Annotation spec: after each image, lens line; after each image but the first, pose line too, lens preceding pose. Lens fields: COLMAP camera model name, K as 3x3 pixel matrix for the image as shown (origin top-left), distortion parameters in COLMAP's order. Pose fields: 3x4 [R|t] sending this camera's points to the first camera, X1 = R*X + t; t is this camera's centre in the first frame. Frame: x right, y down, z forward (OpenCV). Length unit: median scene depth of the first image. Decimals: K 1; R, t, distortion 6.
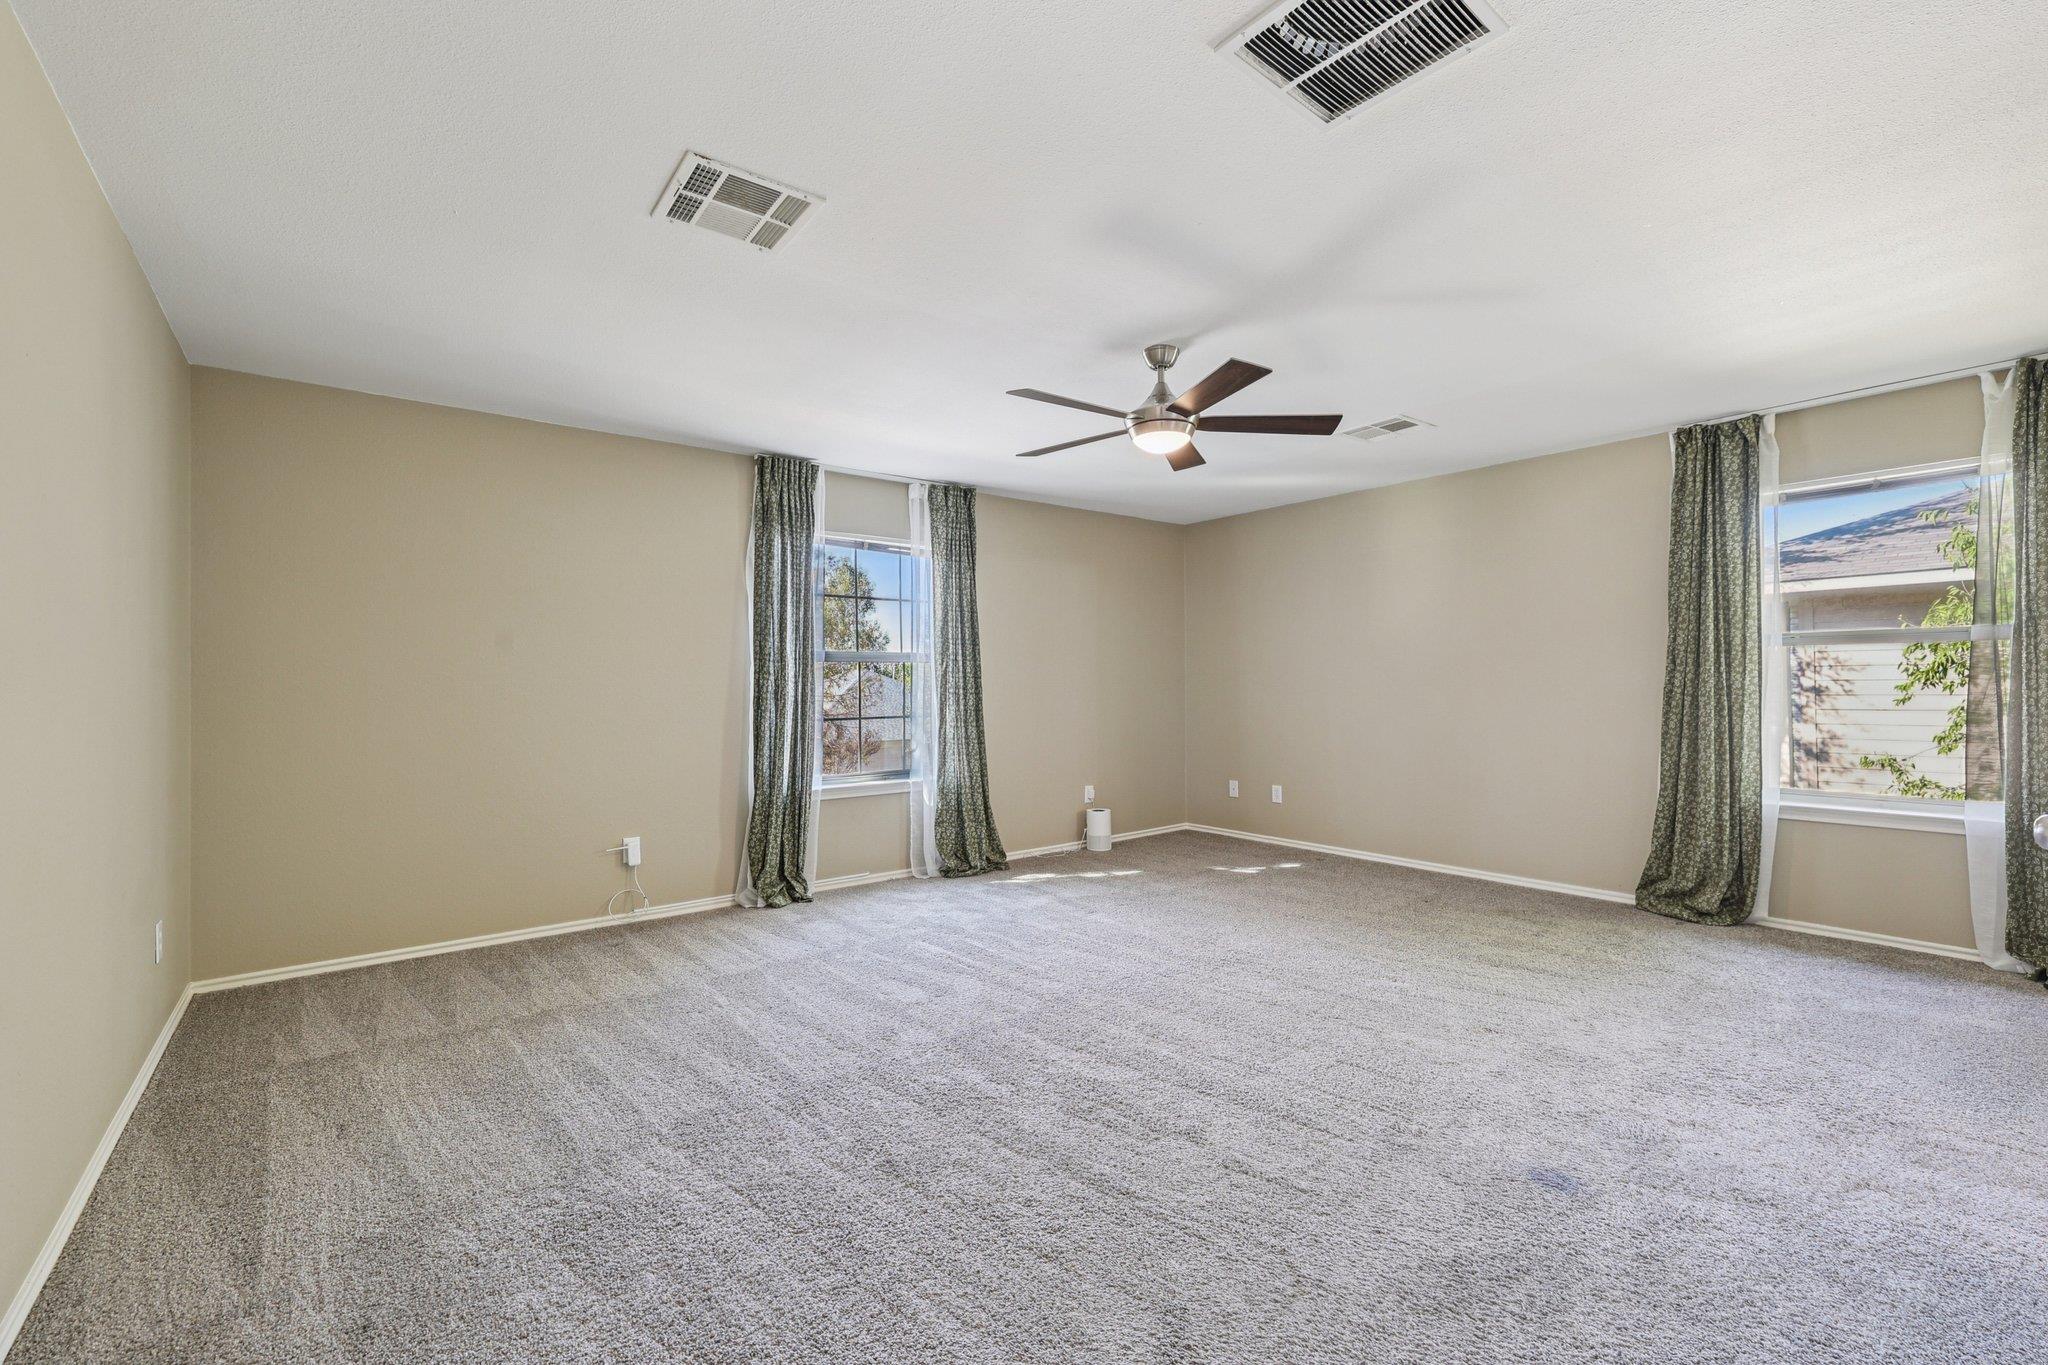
lens RADIAL K [[864.7, 0, 1024.0], [0, 864.7, 682.5], [0, 0, 1]] dist [-0.000795, 0.000460]
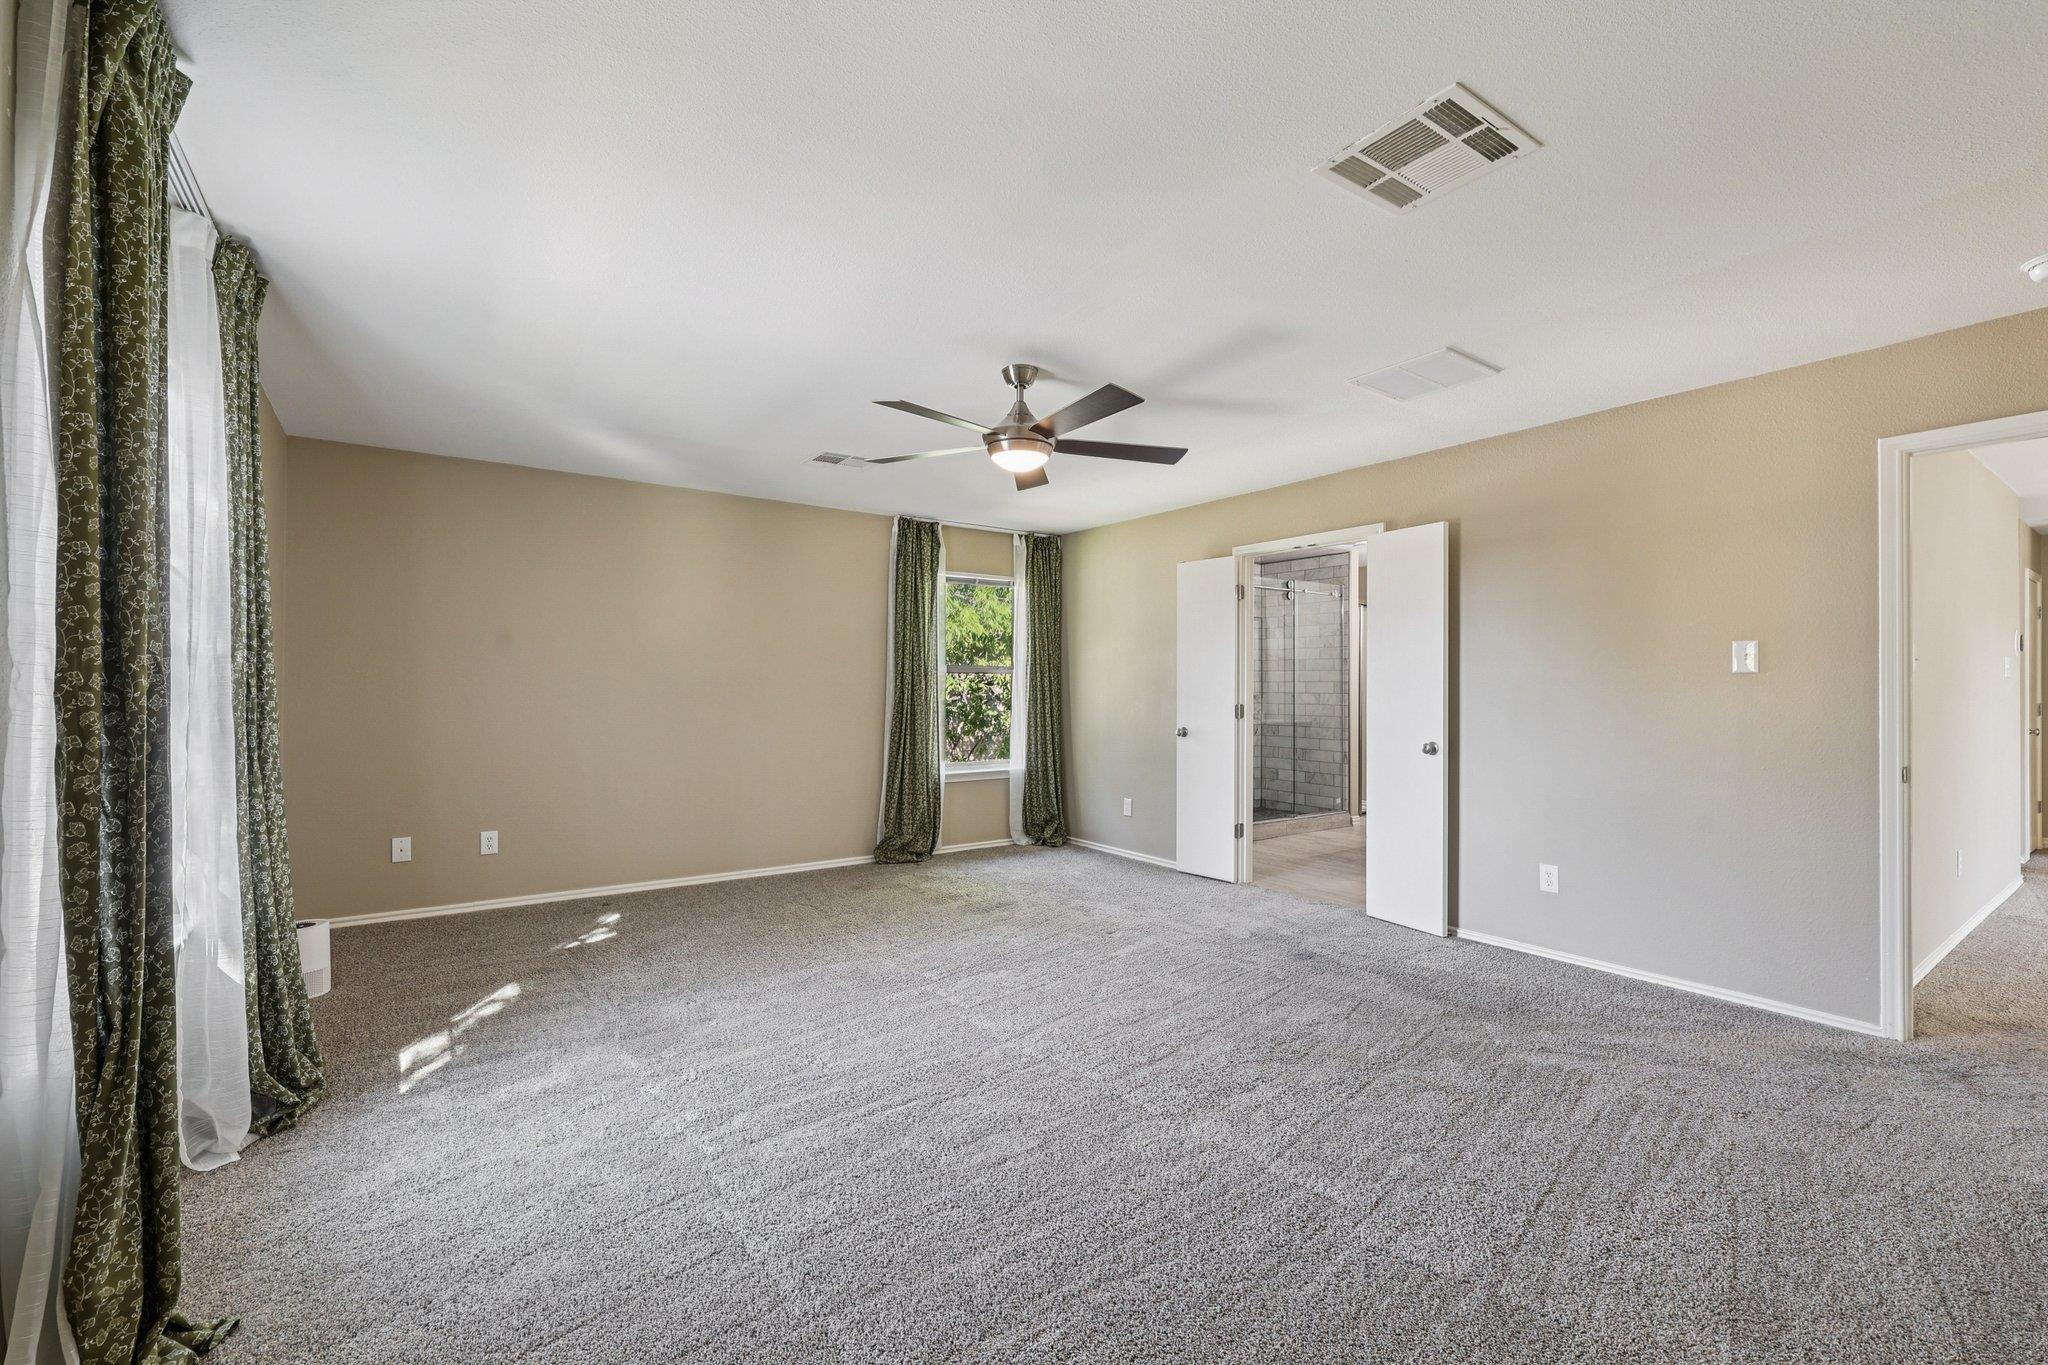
lens RADIAL K [[864.7, 0, 1024.0], [0, 864.7, 682.5], [0, 0, 1]] dist [-0.000795, 0.000460]
pose [[0.042424, 0.014124, 0.999000, -0.796636], [-0.004839, 0.999891, -0.013932, -0.004188], [-0.999088, -0.004244, 0.042488, 0.907668]]
